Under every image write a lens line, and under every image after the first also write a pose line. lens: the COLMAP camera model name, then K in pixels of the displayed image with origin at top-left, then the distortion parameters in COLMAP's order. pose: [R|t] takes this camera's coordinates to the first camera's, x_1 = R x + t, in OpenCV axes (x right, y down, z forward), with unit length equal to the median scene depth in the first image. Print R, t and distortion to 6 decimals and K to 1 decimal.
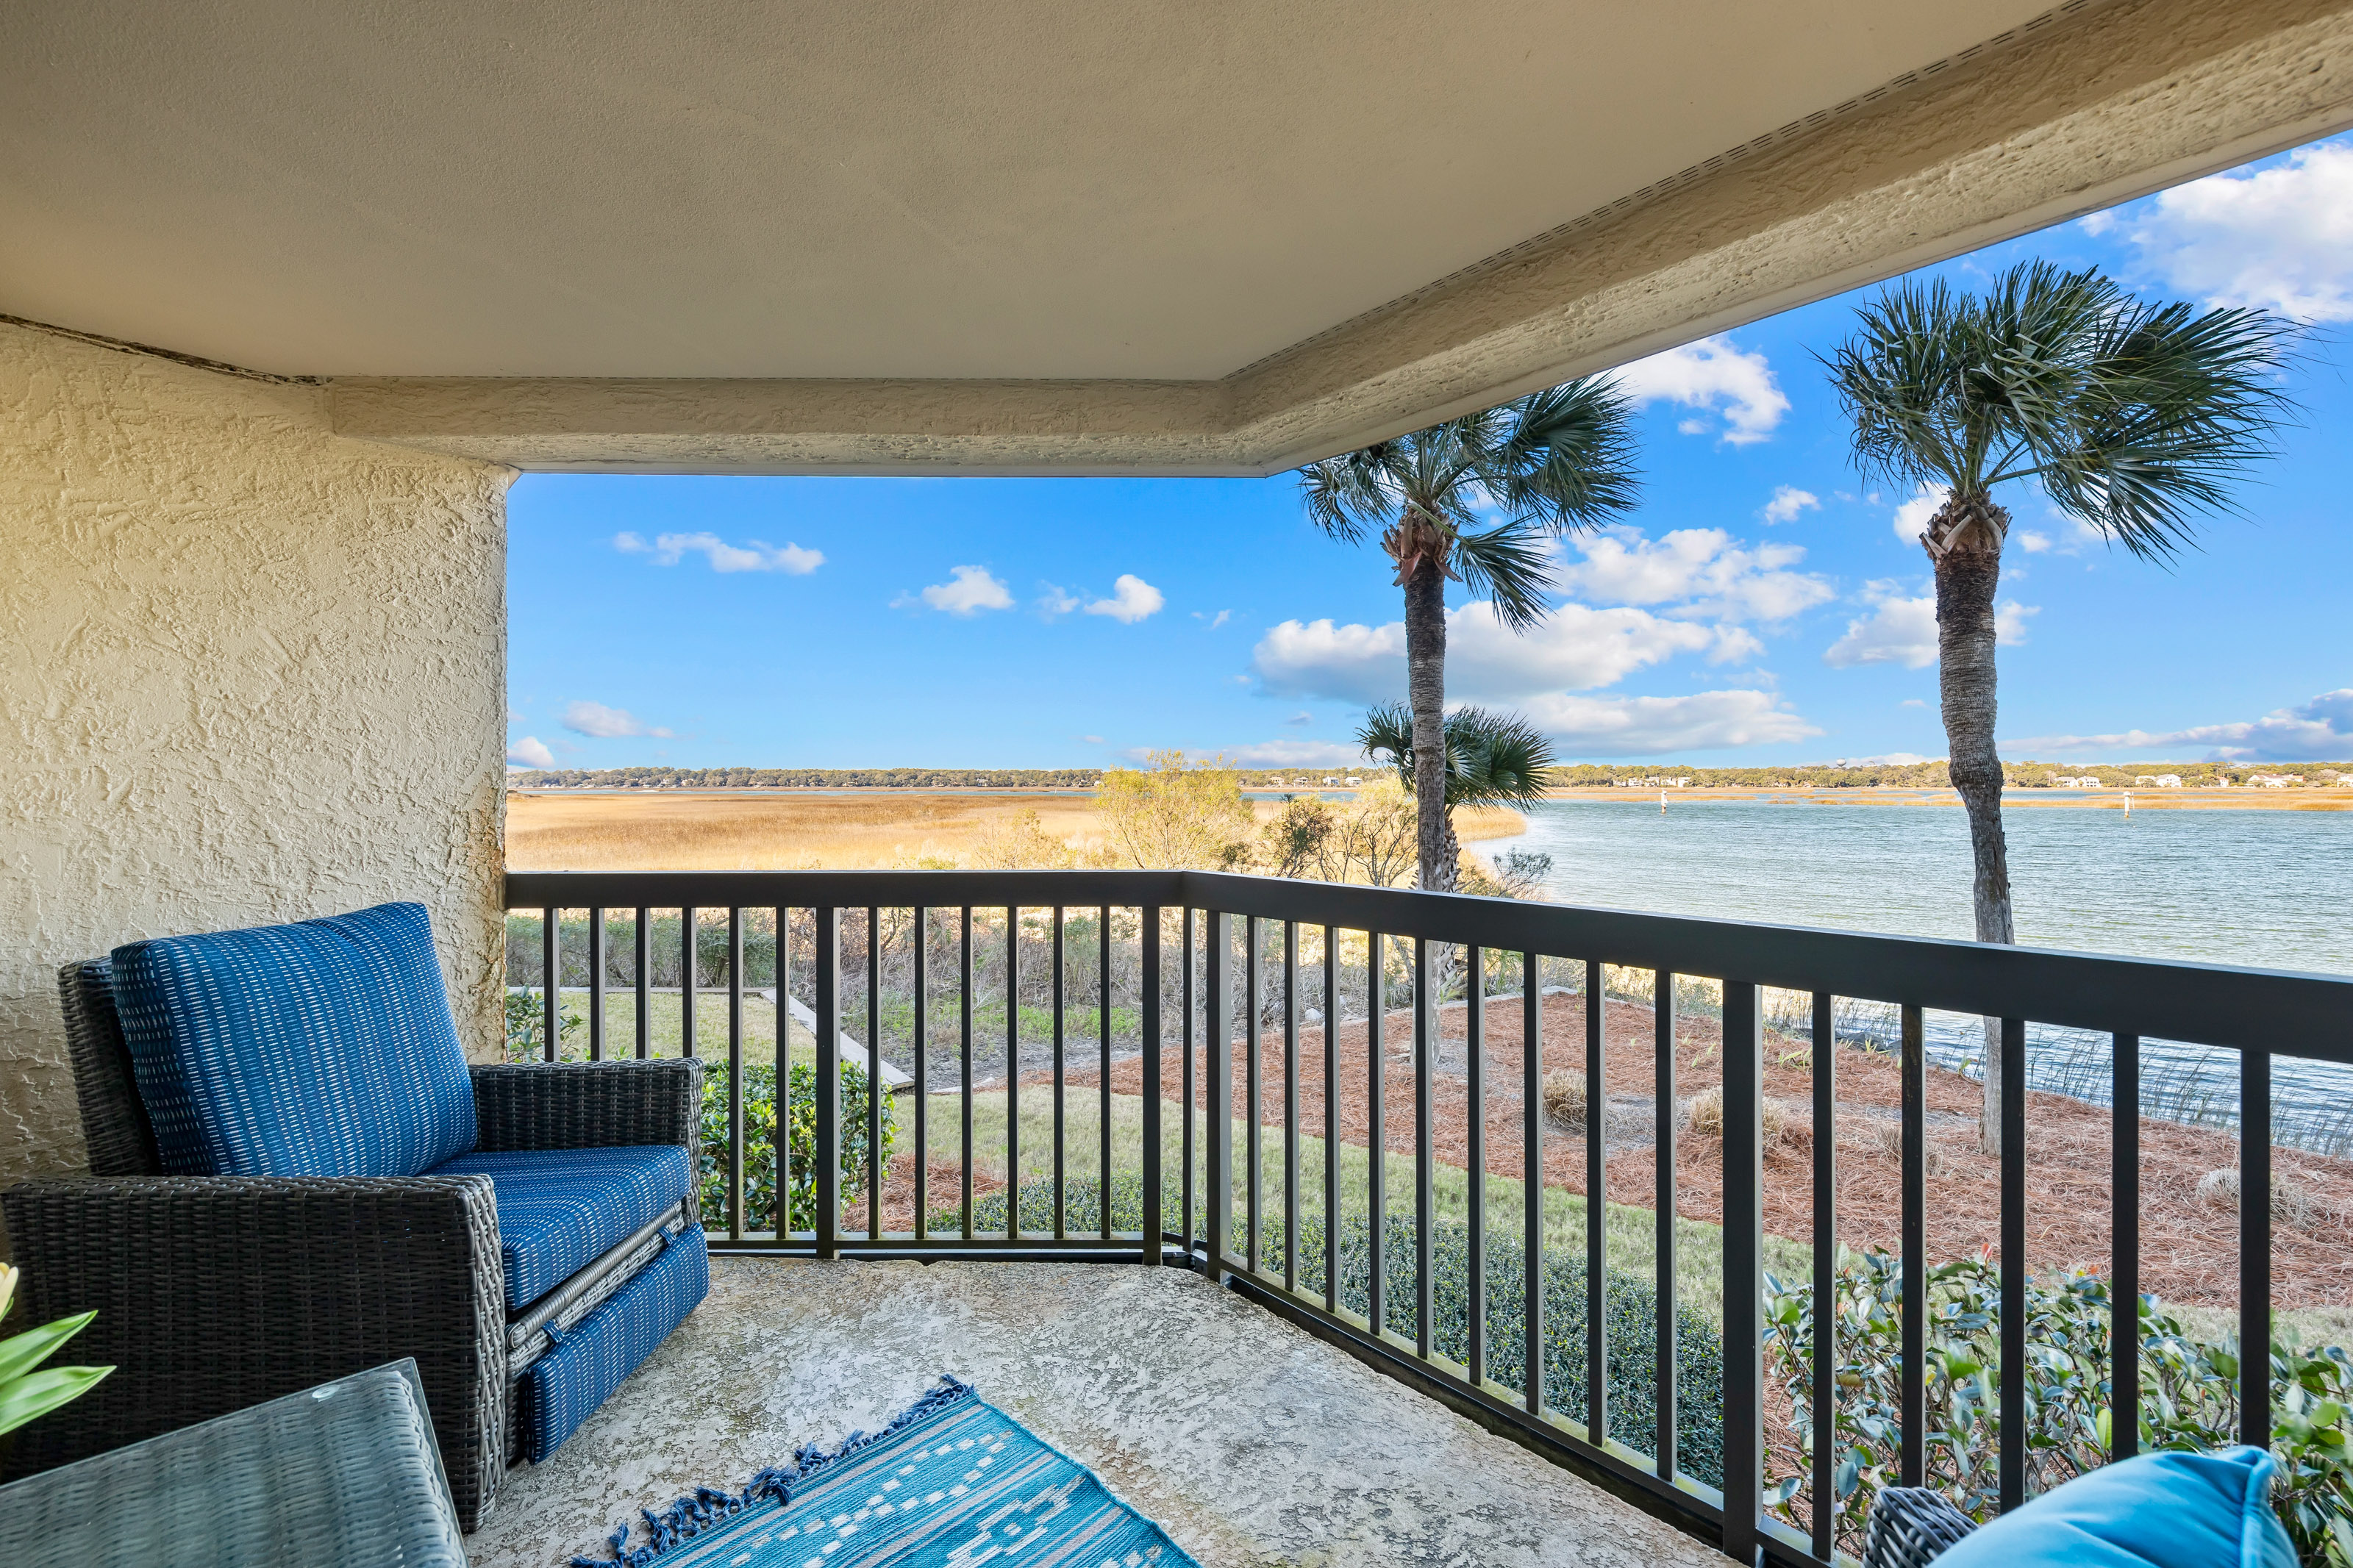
lens RADIAL K [[934.1, 0, 1184.5], [0, 934.1, 786.5], [0, 0, 1]] dist [0.002459, -0.000107]
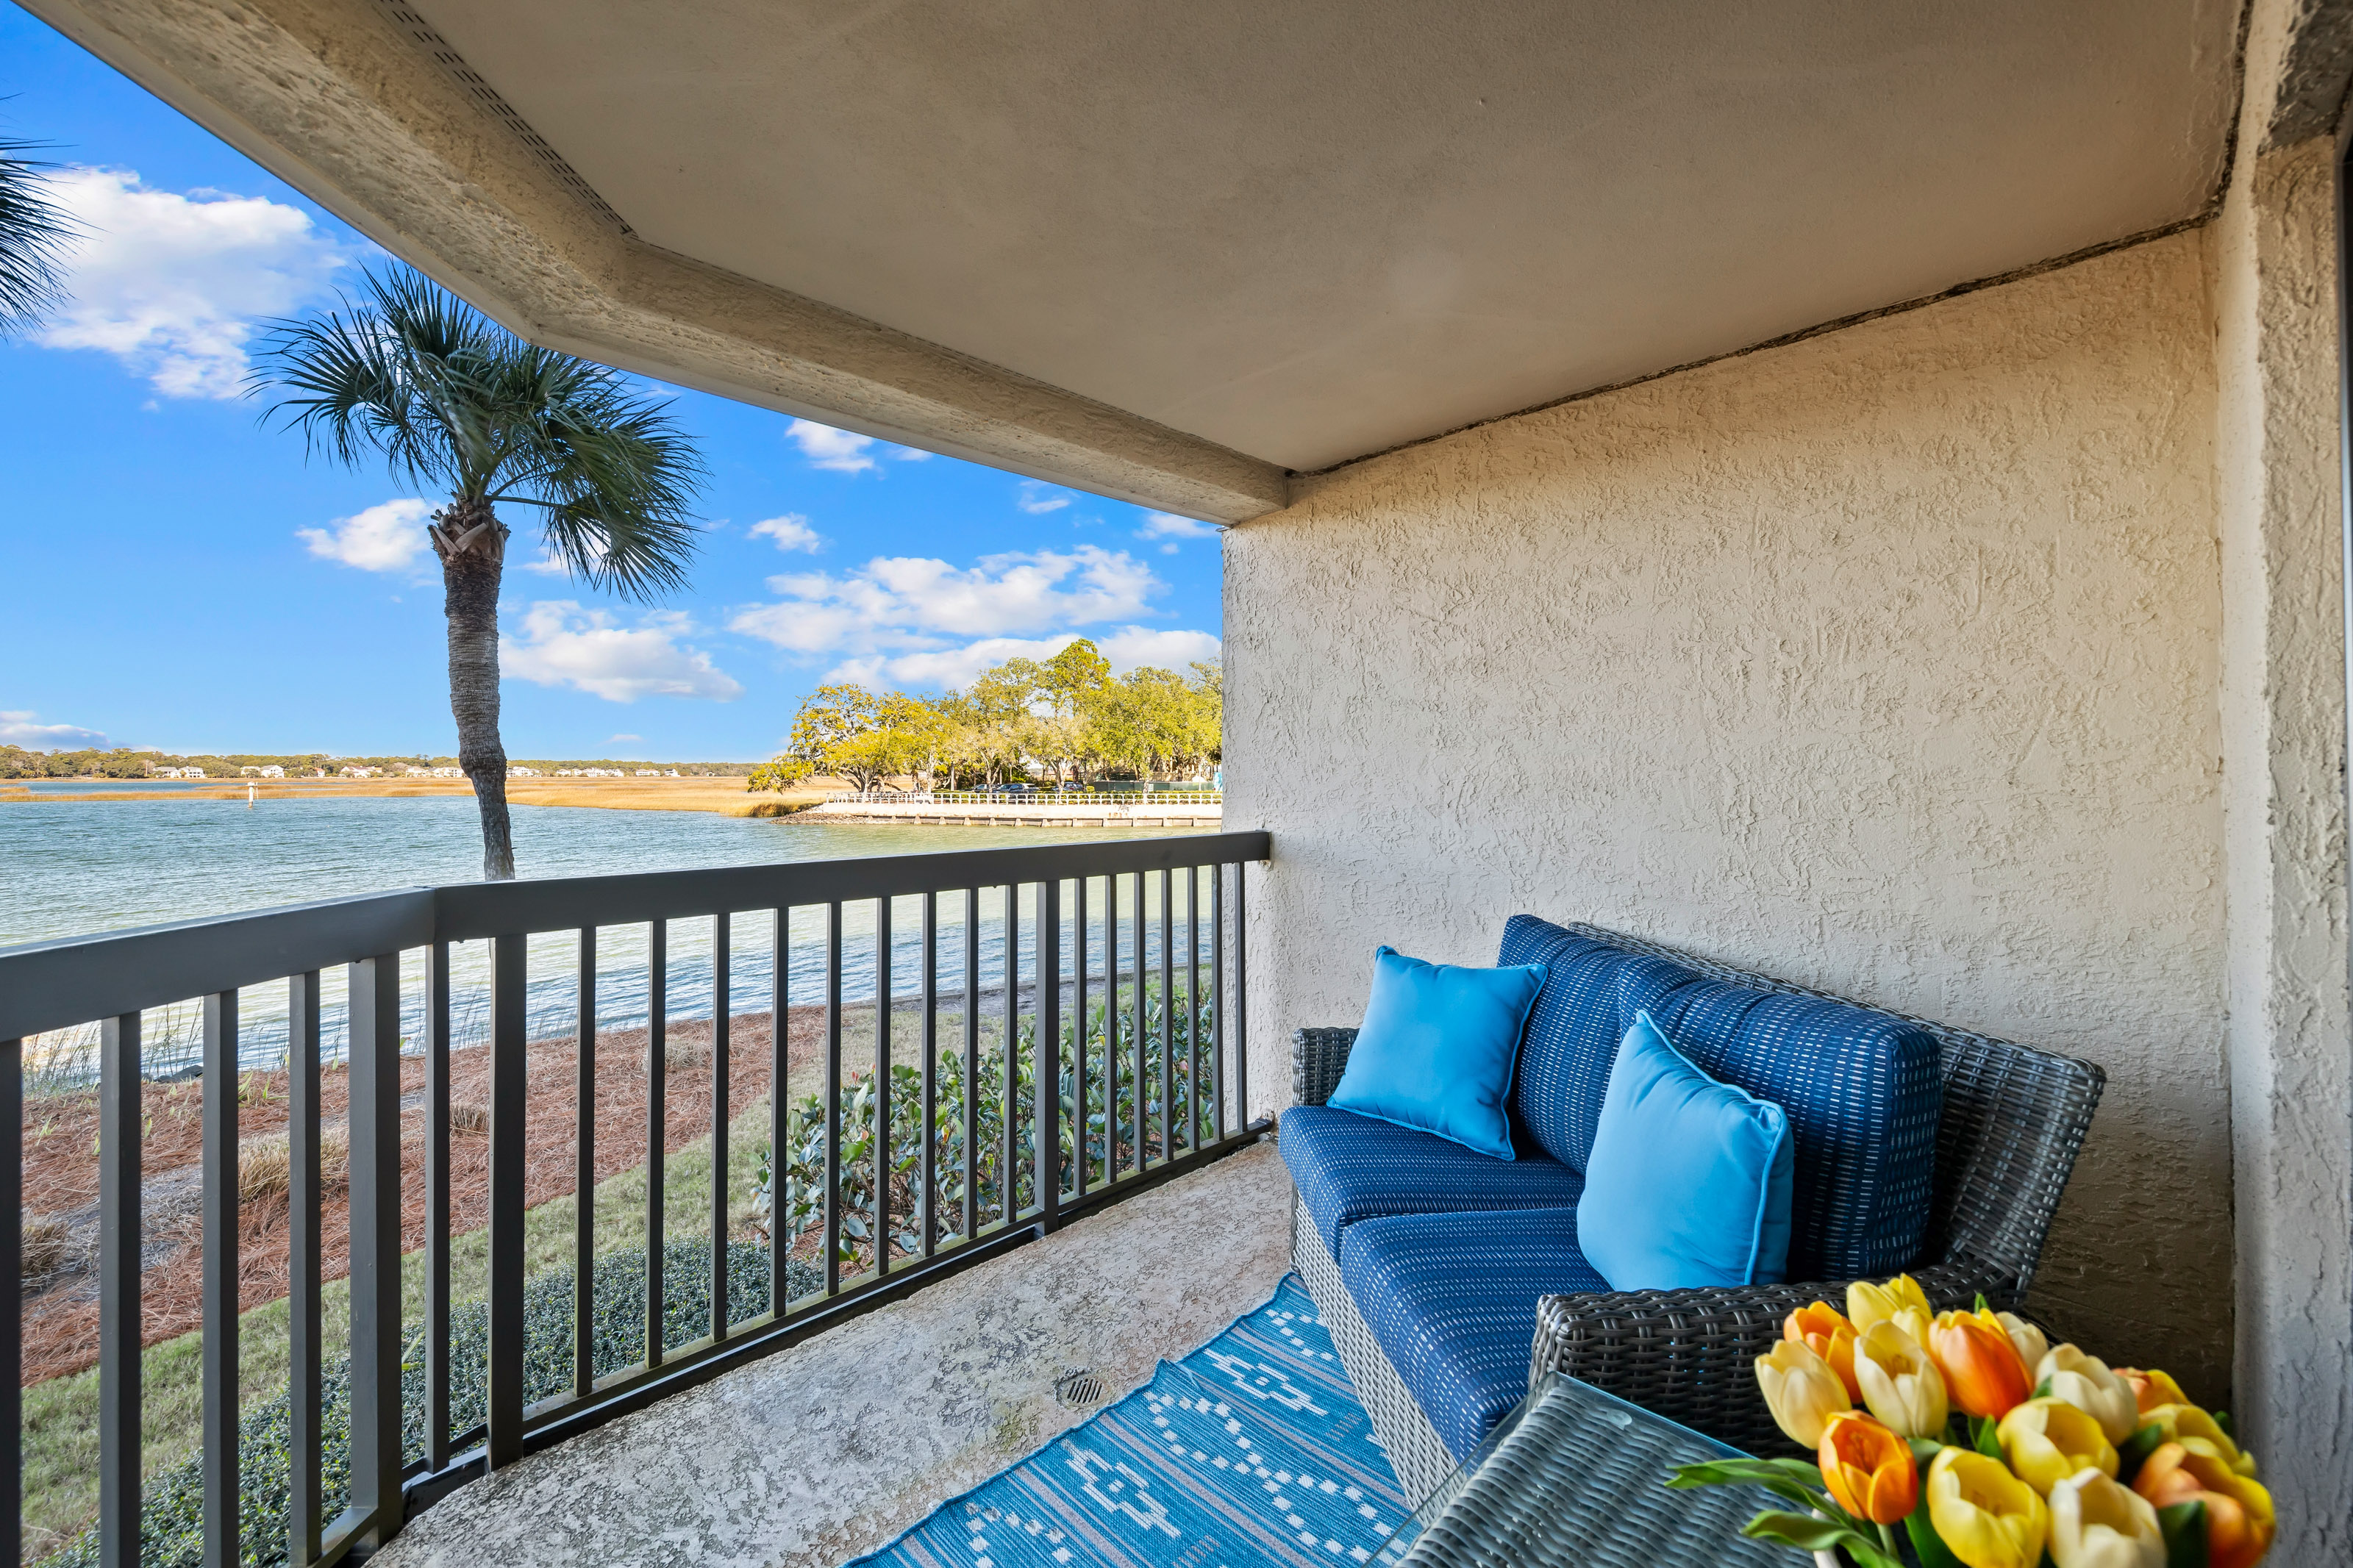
lens RADIAL K [[934.1, 0, 1194.1], [0, 934.1, 776.5], [0, 0, 1]] dist [0.002459, -0.000107]
pose [[-0.018928, -0.001212, 0.999820, -0.263711], [0.001706, 0.999998, 0.001245, 0.004635], [-0.999819, 0.001730, -0.018926, 0.193481]]
